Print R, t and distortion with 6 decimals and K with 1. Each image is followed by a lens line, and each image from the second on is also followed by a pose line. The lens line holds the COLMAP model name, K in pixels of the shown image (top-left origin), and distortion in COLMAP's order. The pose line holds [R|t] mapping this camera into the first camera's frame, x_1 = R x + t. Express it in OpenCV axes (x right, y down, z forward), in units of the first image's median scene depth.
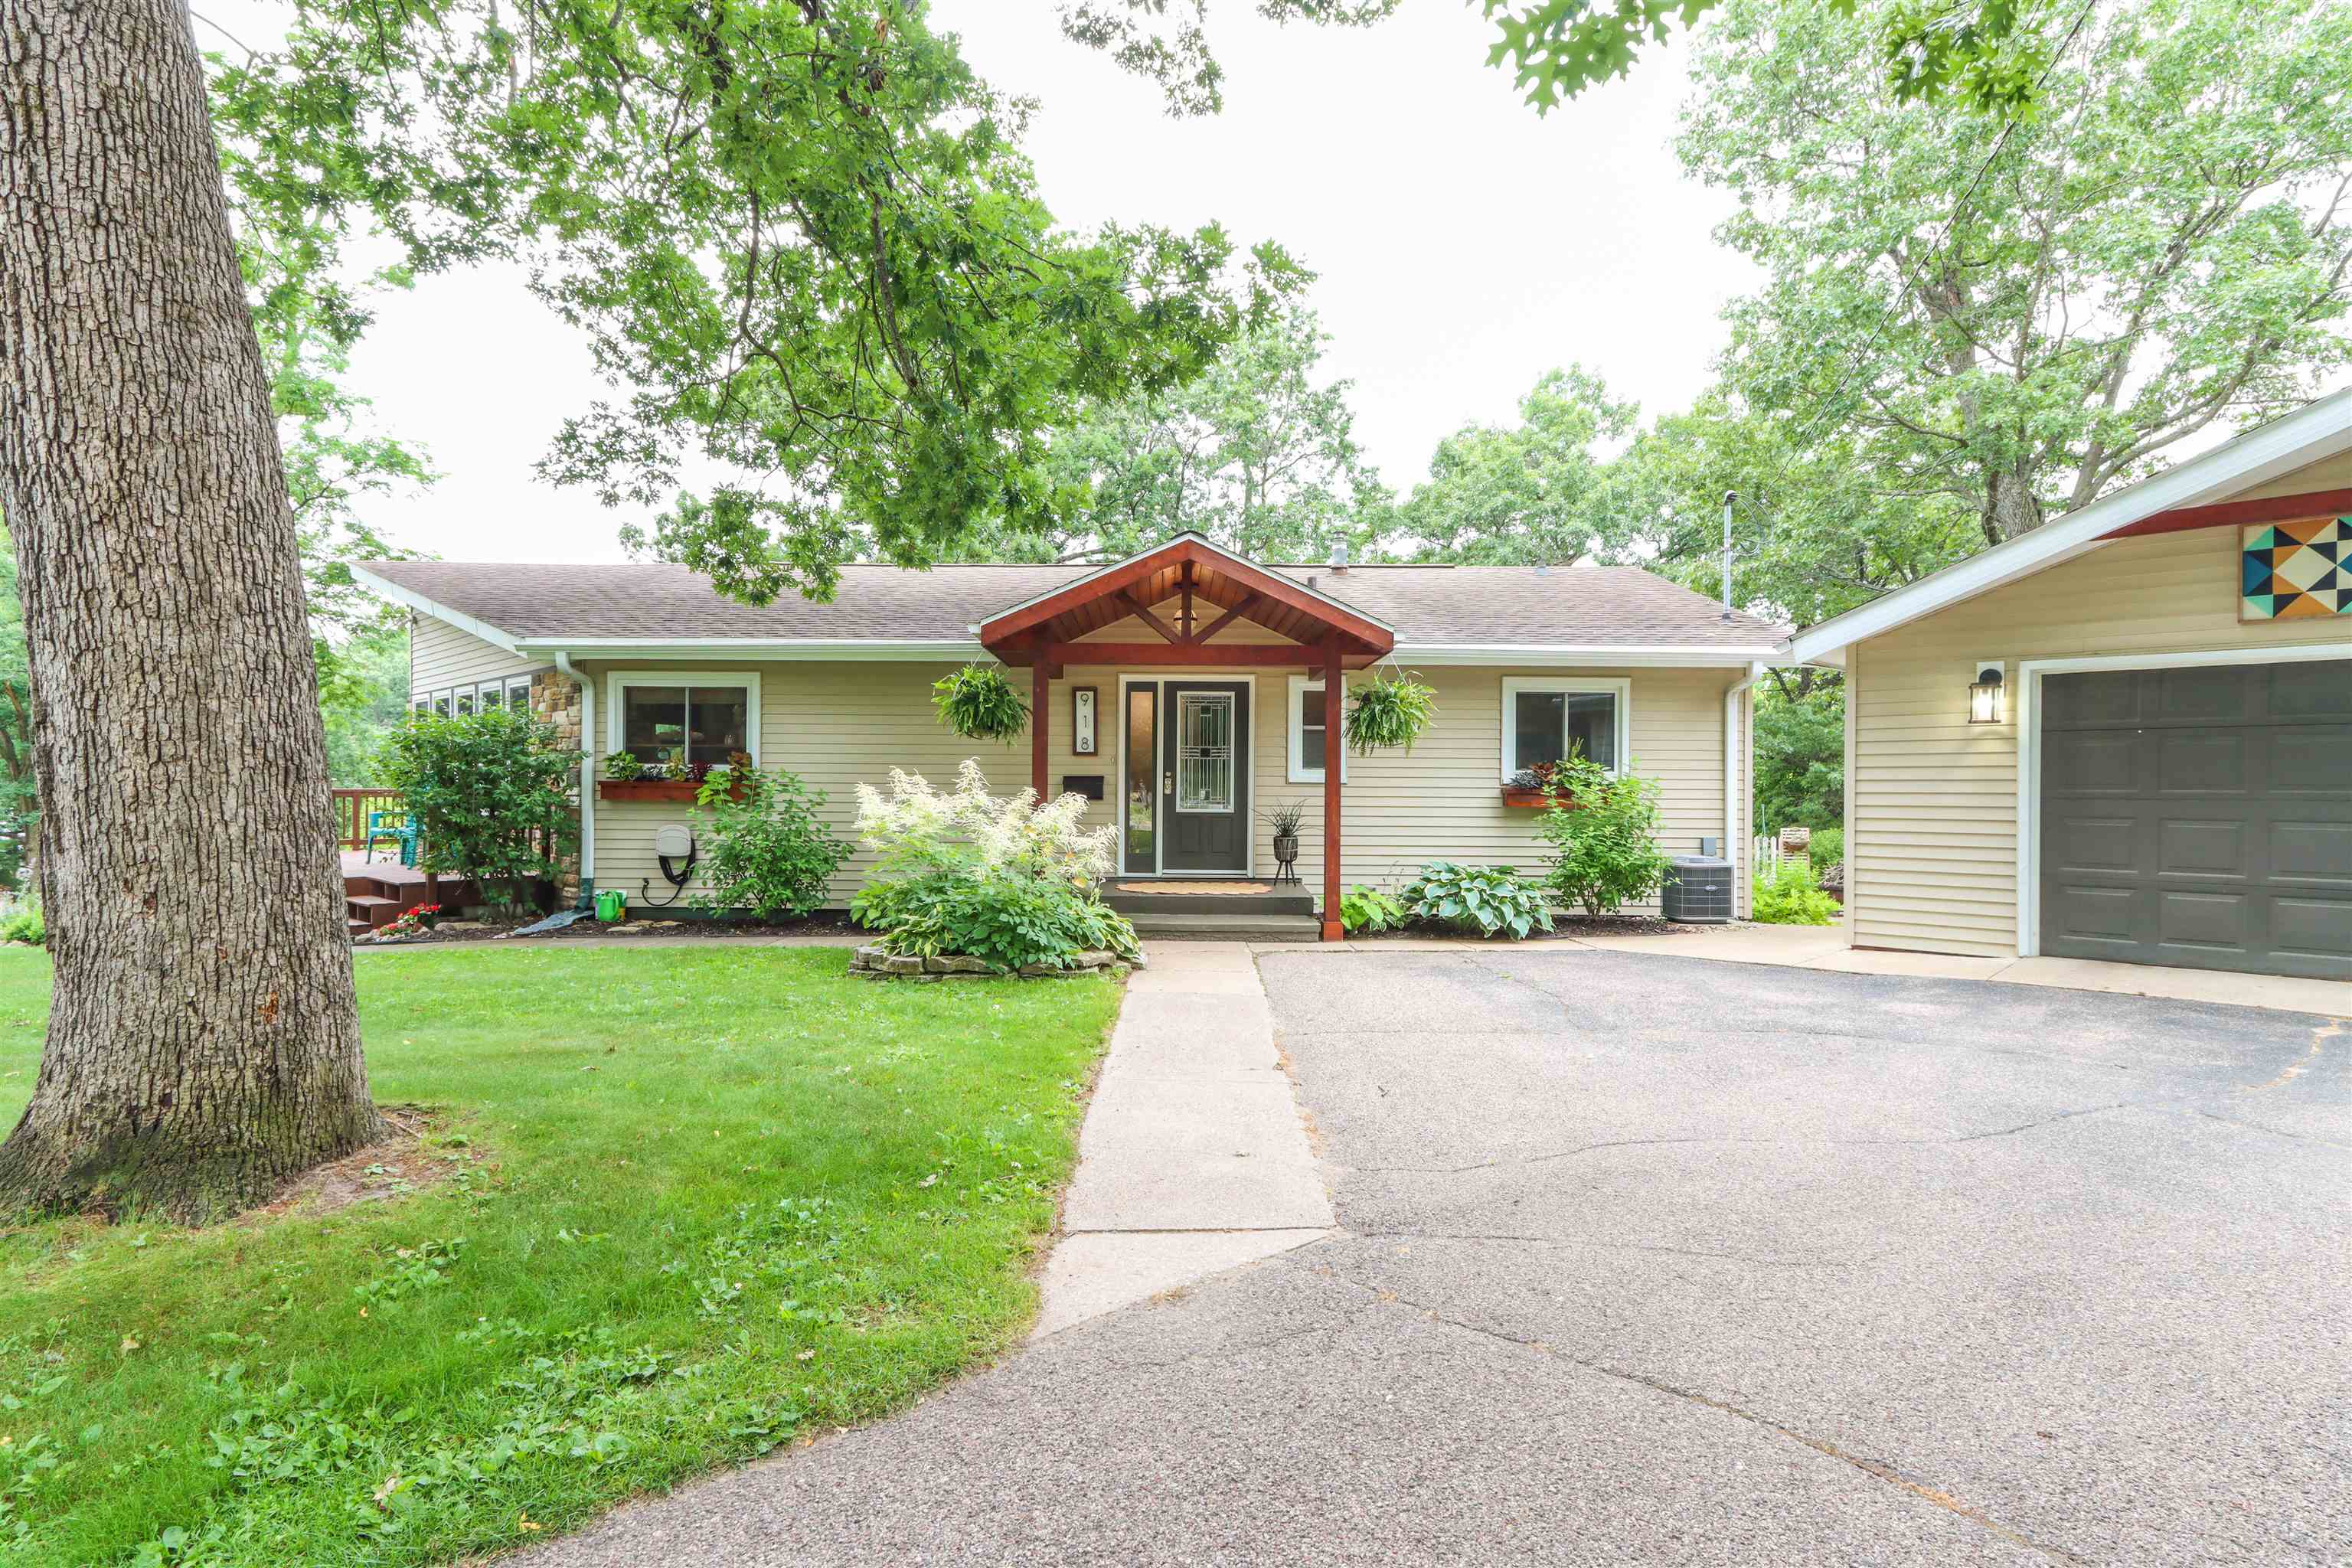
lens RADIAL K [[1316.2, 0, 1176.3], [0, 1316.2, 773.2], [0, 0, 1]] dist [-0.042861, -0.000544]
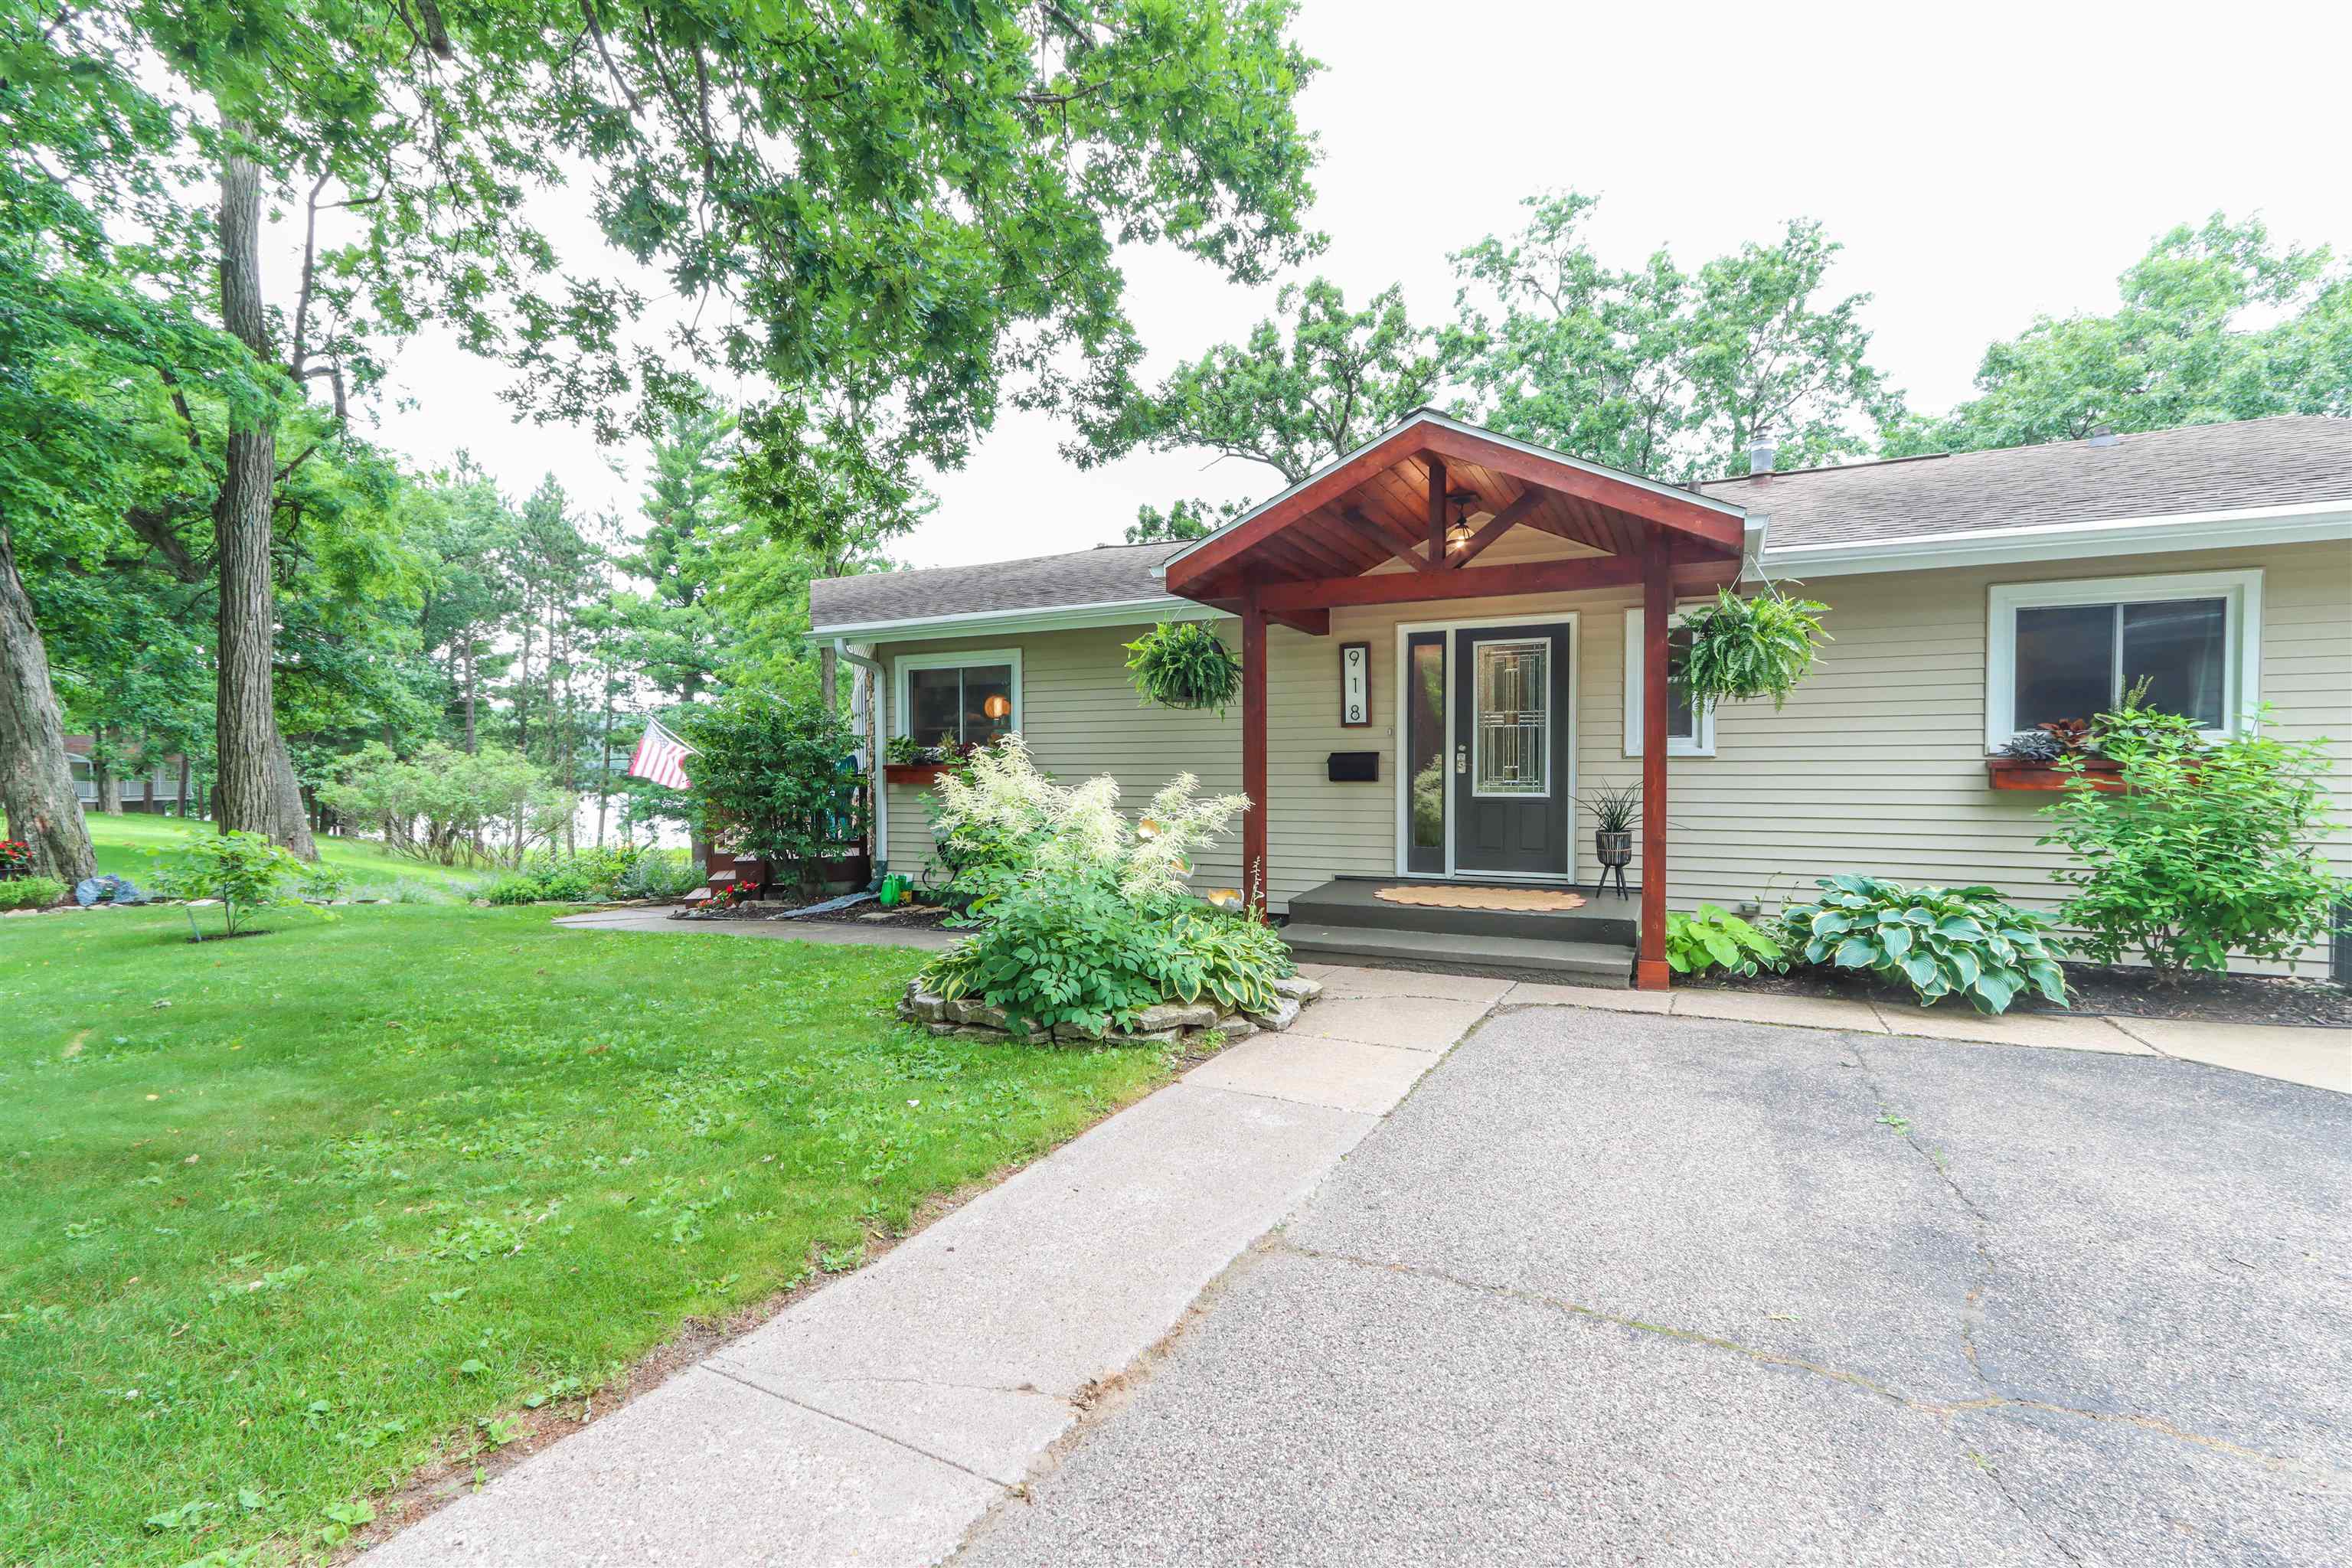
lens RADIAL K [[1087.3, 0, 1175.2], [0, 1087.3, 789.5], [0, 0, 1]] dist [0.001585, 0.001841]
pose [[0.890569, -0.001057, -0.454847, 0.141306], [0.016096, 0.999444, 0.029194, 0.003789], [0.454563, -0.033321, 0.890091, 0.356346]]
